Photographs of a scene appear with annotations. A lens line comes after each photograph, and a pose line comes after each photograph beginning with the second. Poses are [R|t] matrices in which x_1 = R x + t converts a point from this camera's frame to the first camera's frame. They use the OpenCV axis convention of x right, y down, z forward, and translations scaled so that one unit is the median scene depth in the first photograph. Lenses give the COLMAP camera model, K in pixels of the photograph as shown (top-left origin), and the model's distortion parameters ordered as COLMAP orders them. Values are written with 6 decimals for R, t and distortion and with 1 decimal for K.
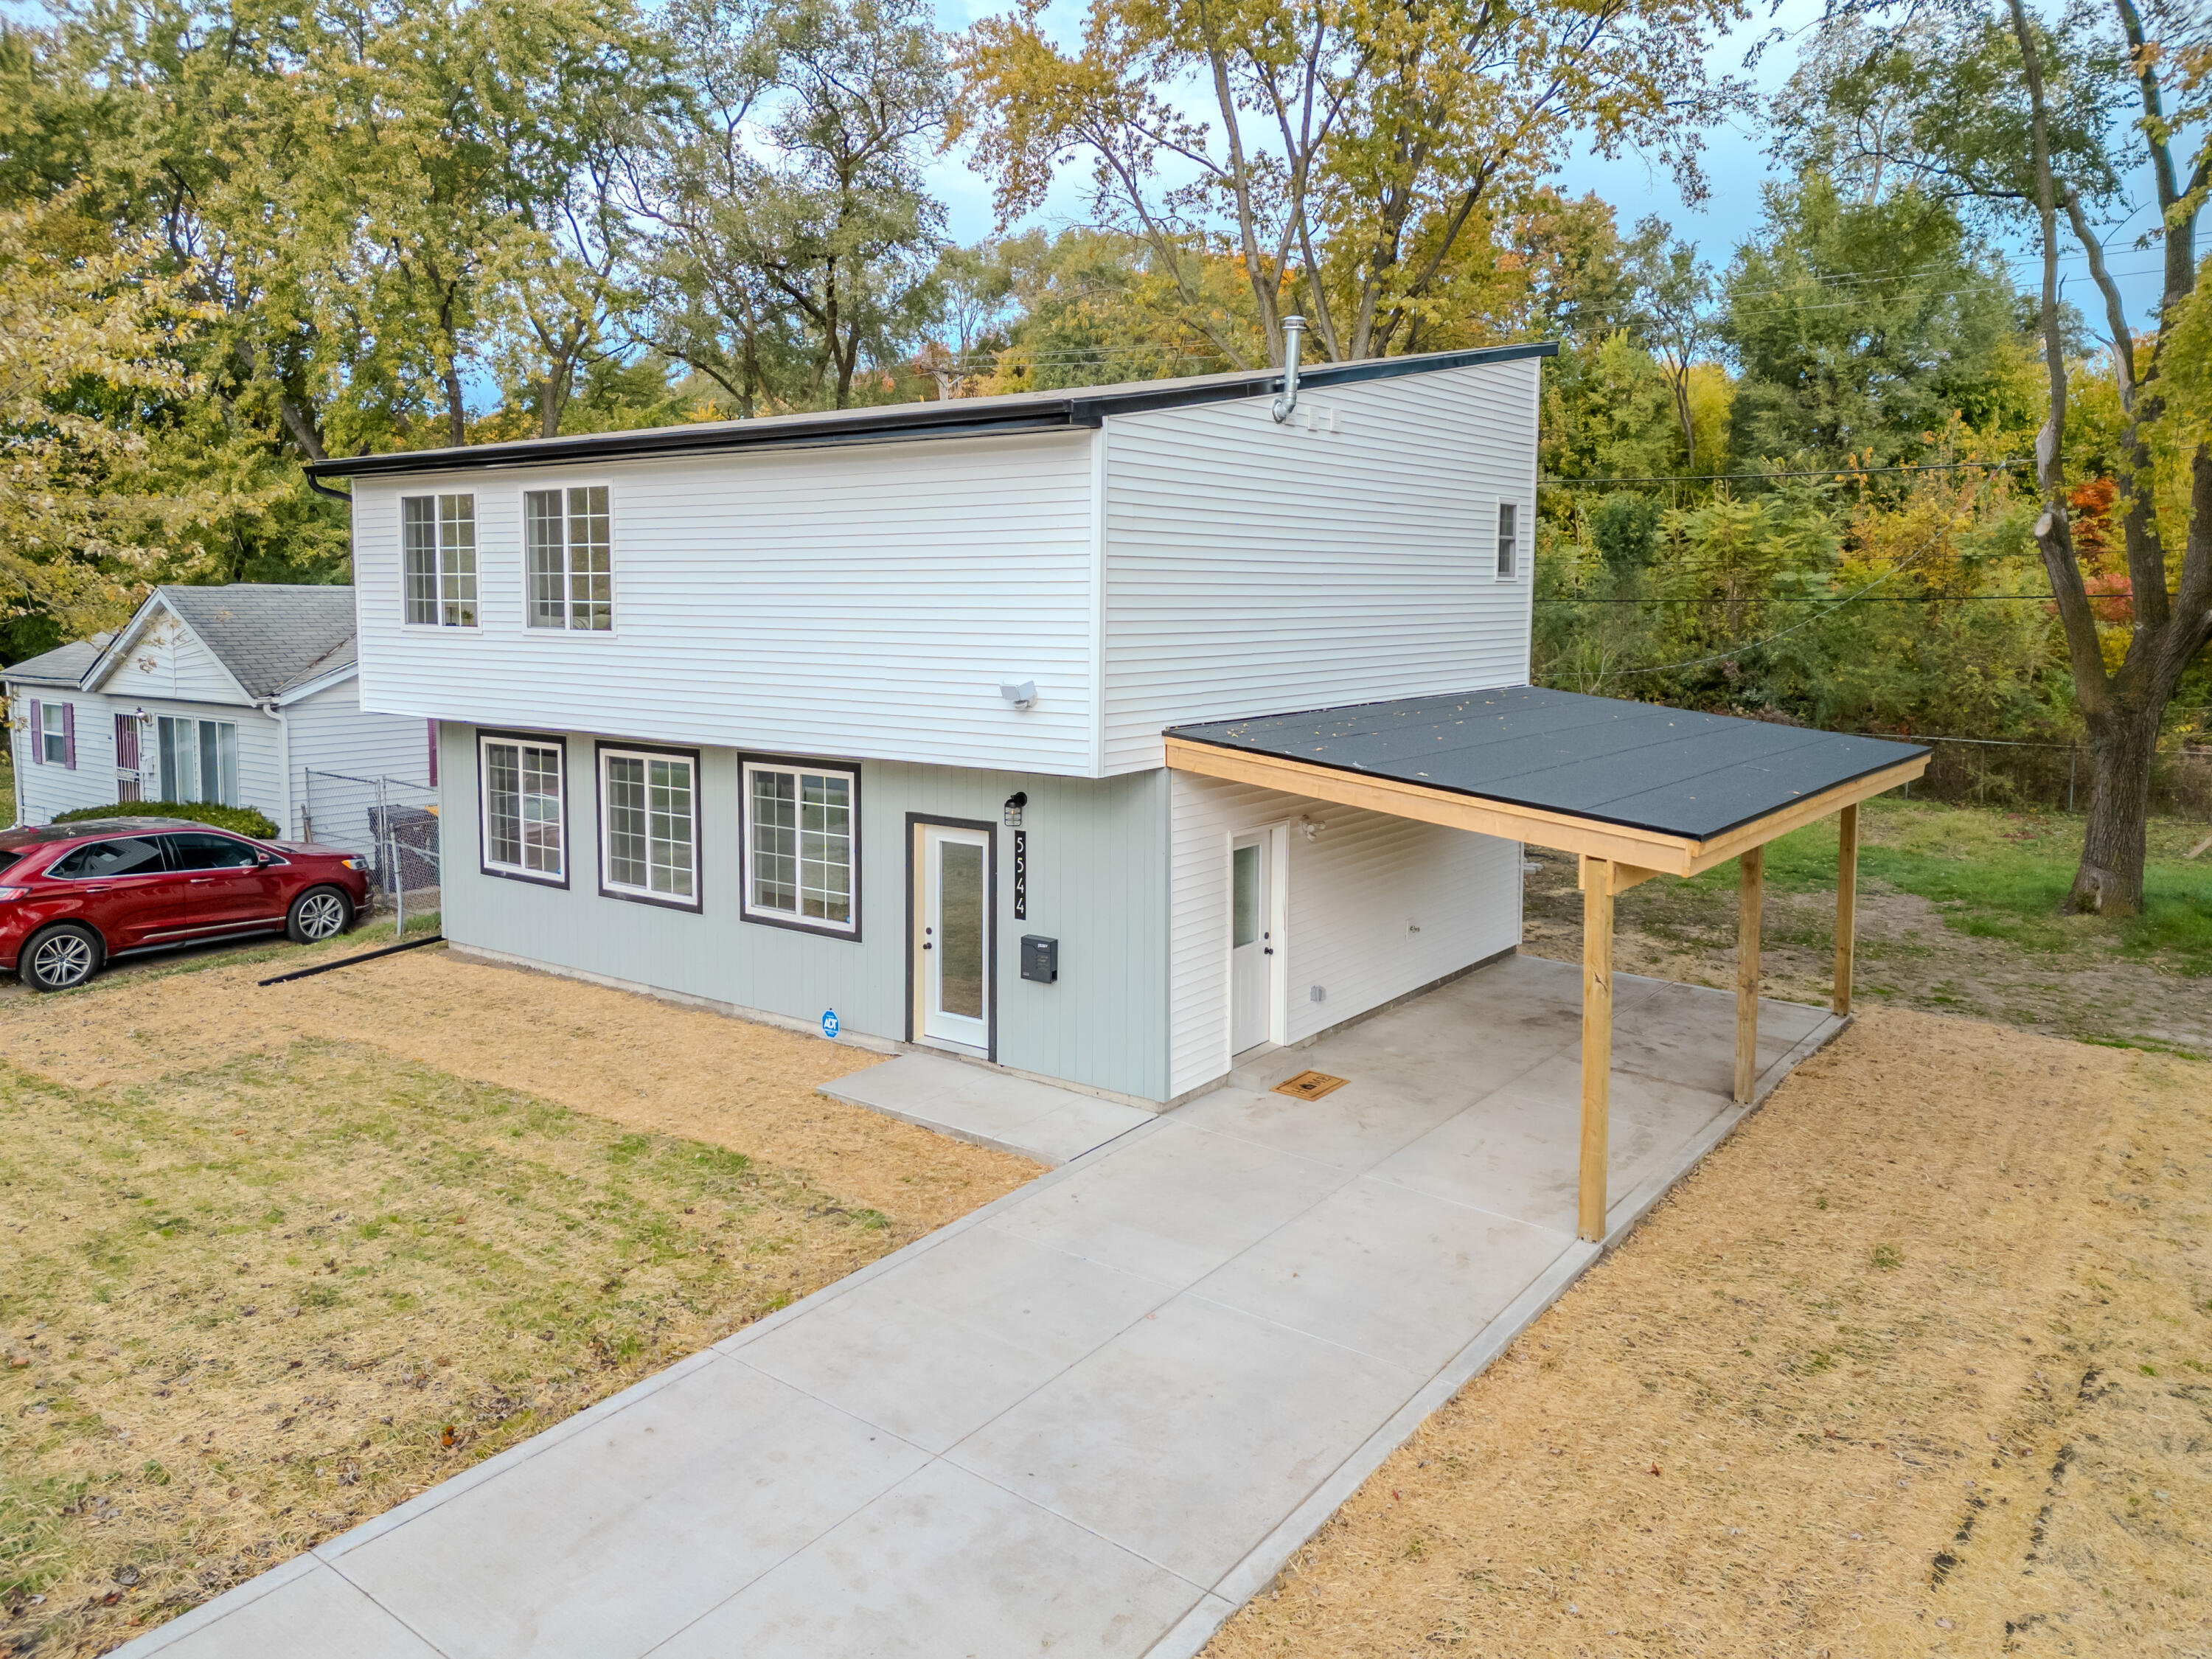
lens RADIAL K [[1569.5, 0, 1091.0], [0, 1569.5, 734.0], [0, 0, 1]] dist [0.074332, -0.067546]
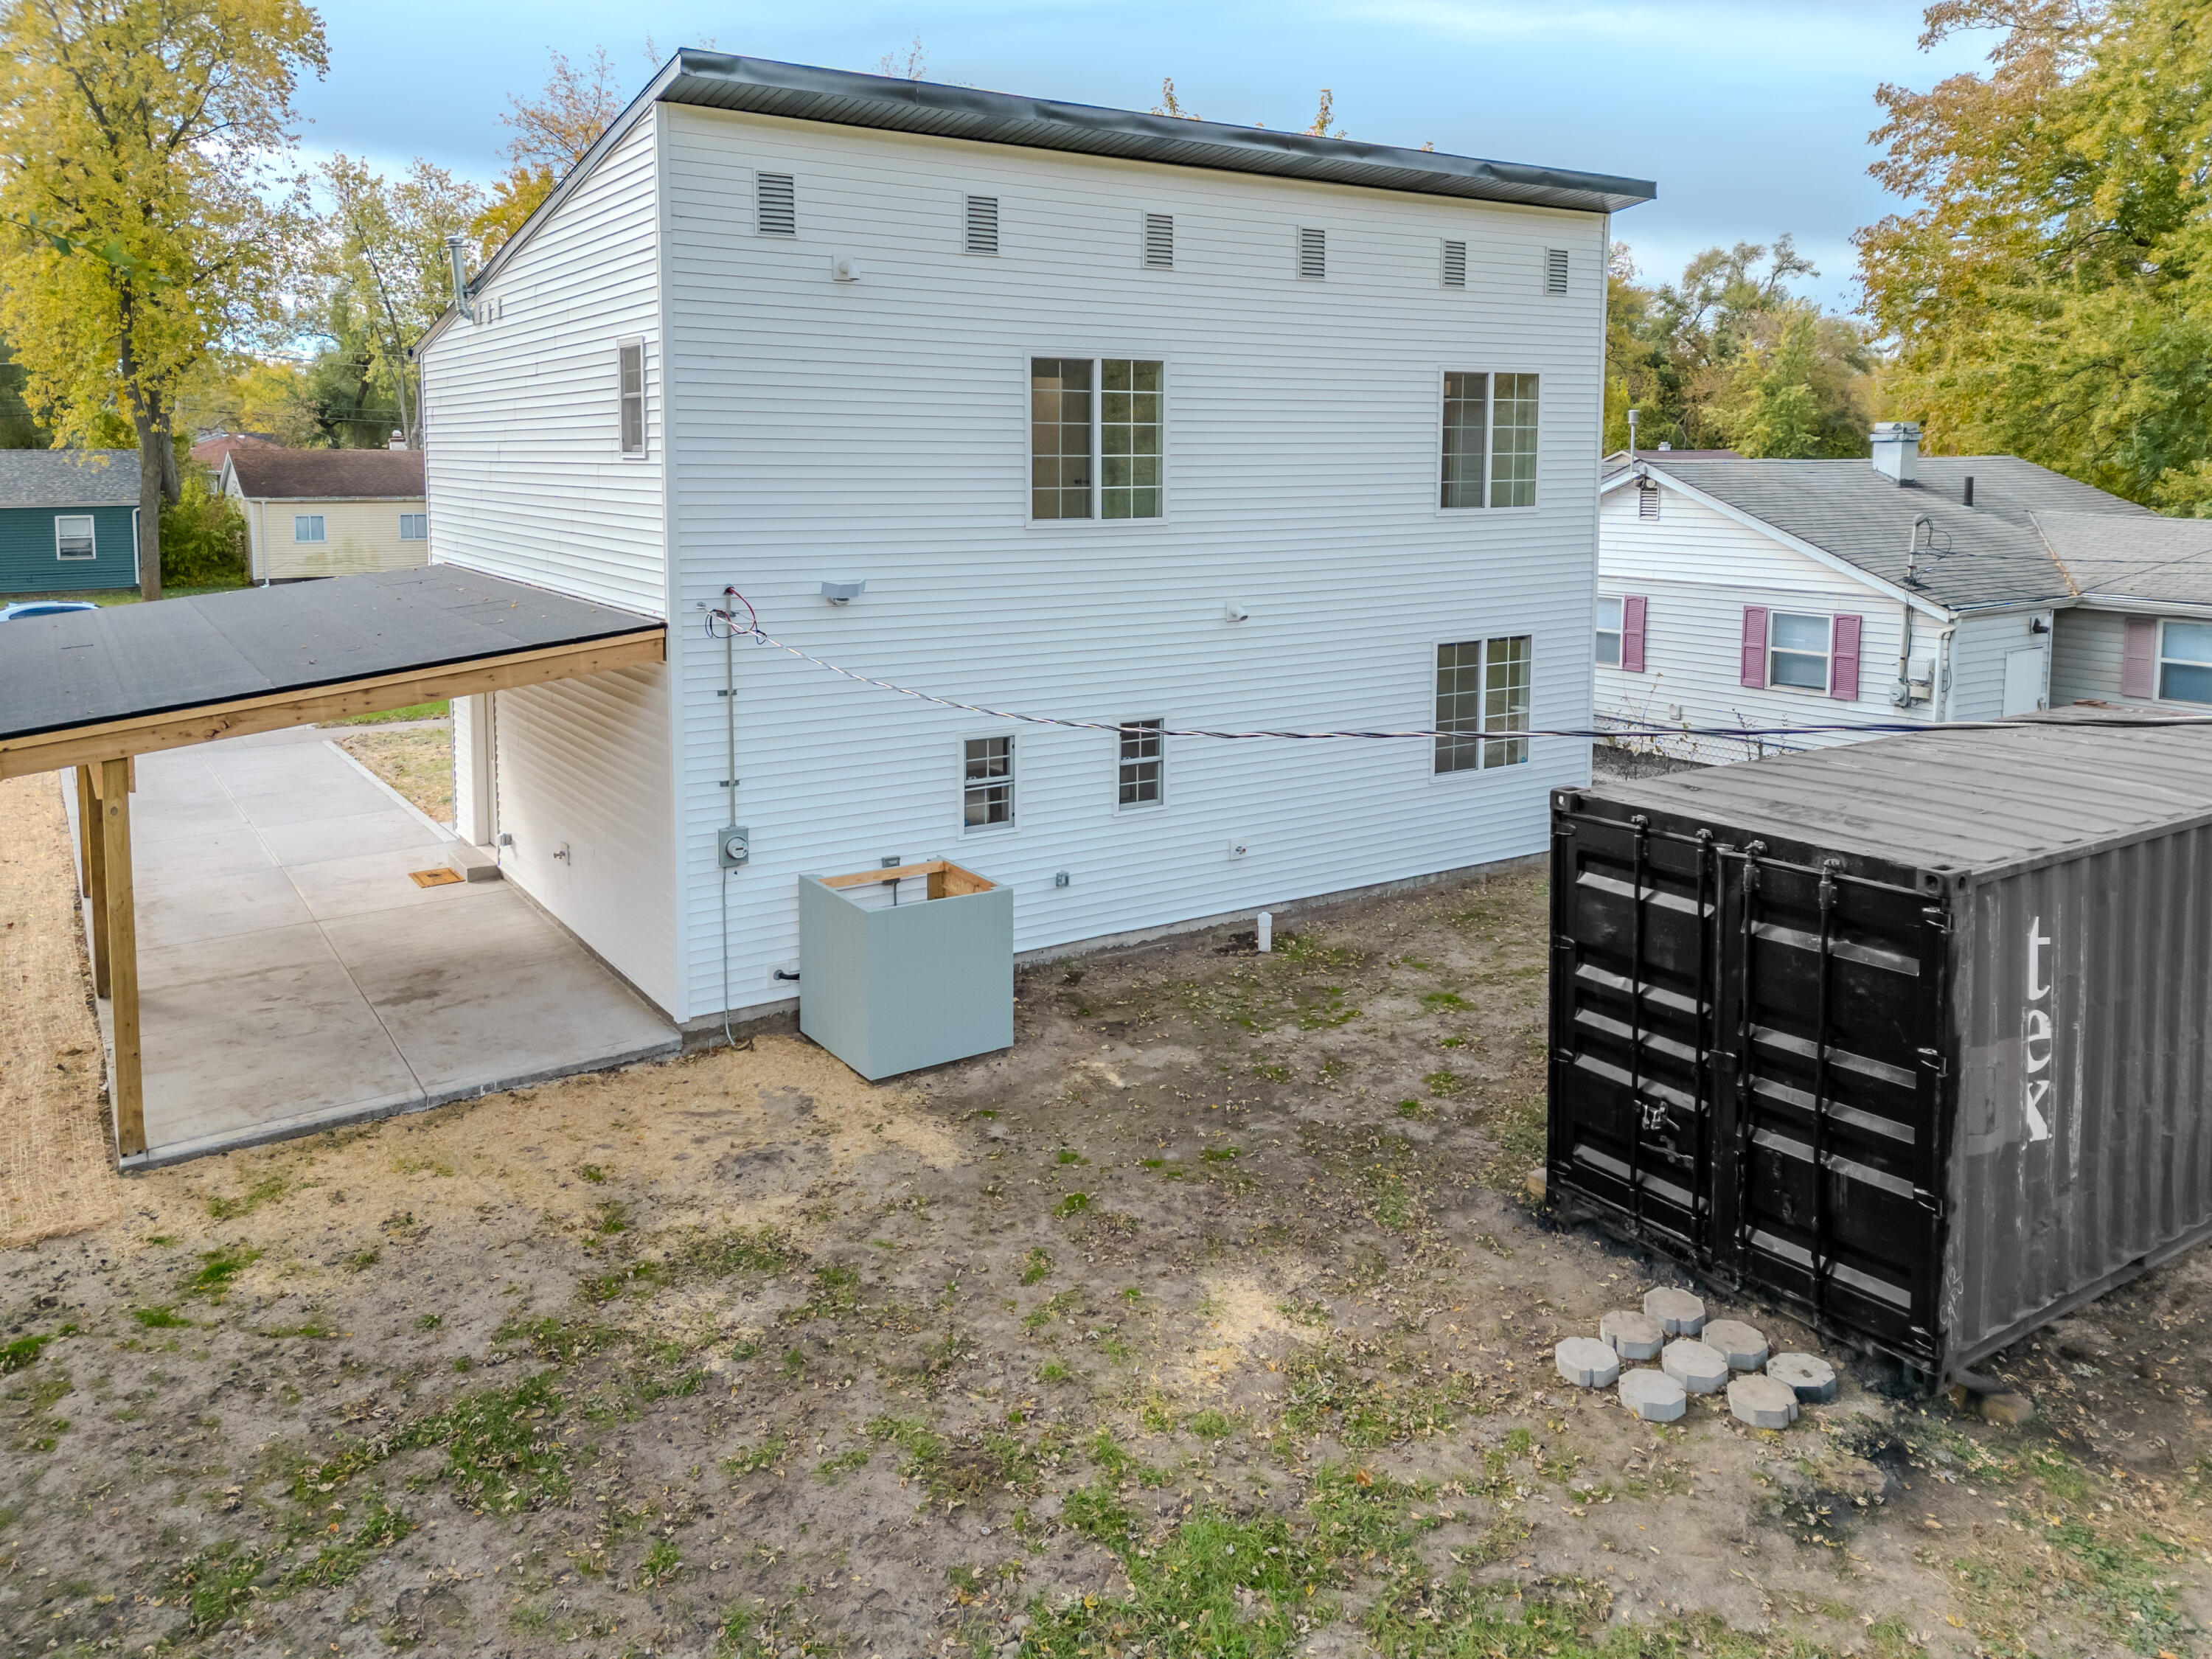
lens RADIAL K [[1593.1, 0, 1082.5], [0, 1593.1, 623.5], [0, 0, 1]] dist [0.065739, -0.059864]
pose [[-0.334548, 0.093676, -0.937711, 1.069792], [-0.079249, 0.988726, 0.127046, -0.161725], [0.939040, 0.116816, -0.323353, 1.769169]]
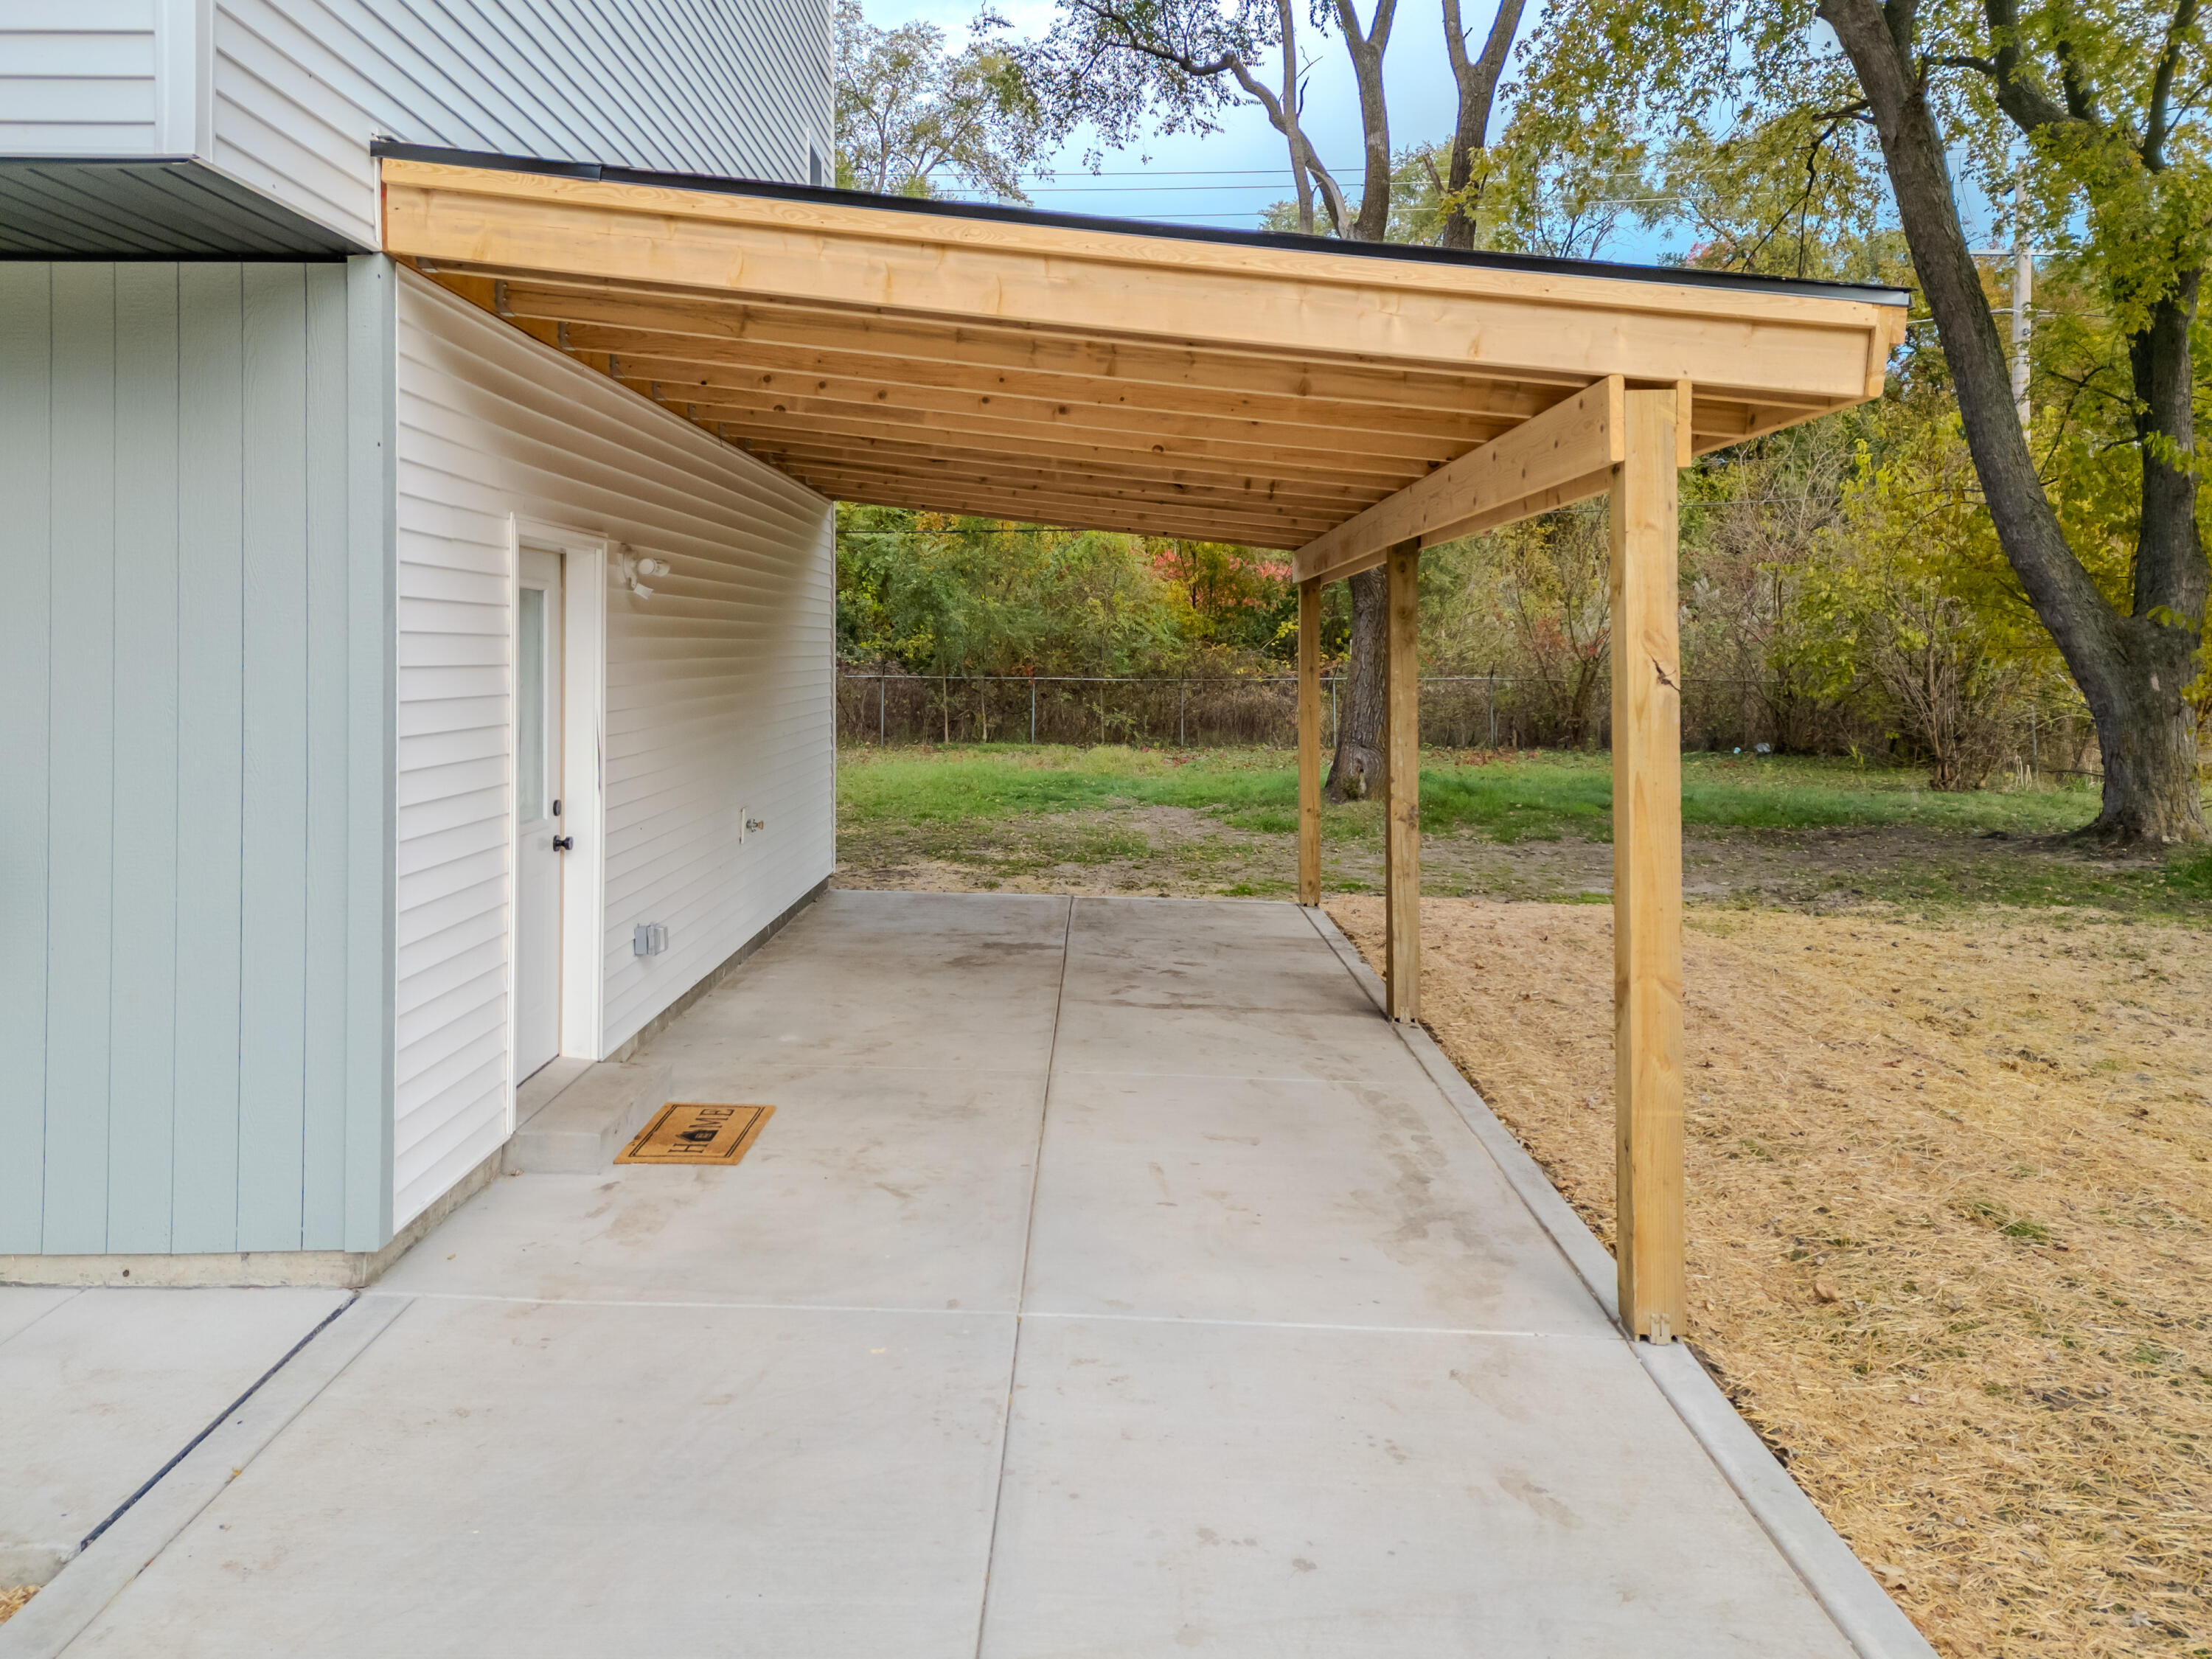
lens RADIAL K [[1607.9, 0, 1092.7], [0, 1607.9, 627.6], [0, 0, 1]] dist [0.085799, -0.079684]
pose [[0.804527, 0.002276, 0.593912, -0.035431], [0.056914, 0.995095, -0.080910, 0.122618], [-0.591183, 0.098896, 0.800451, 0.545437]]
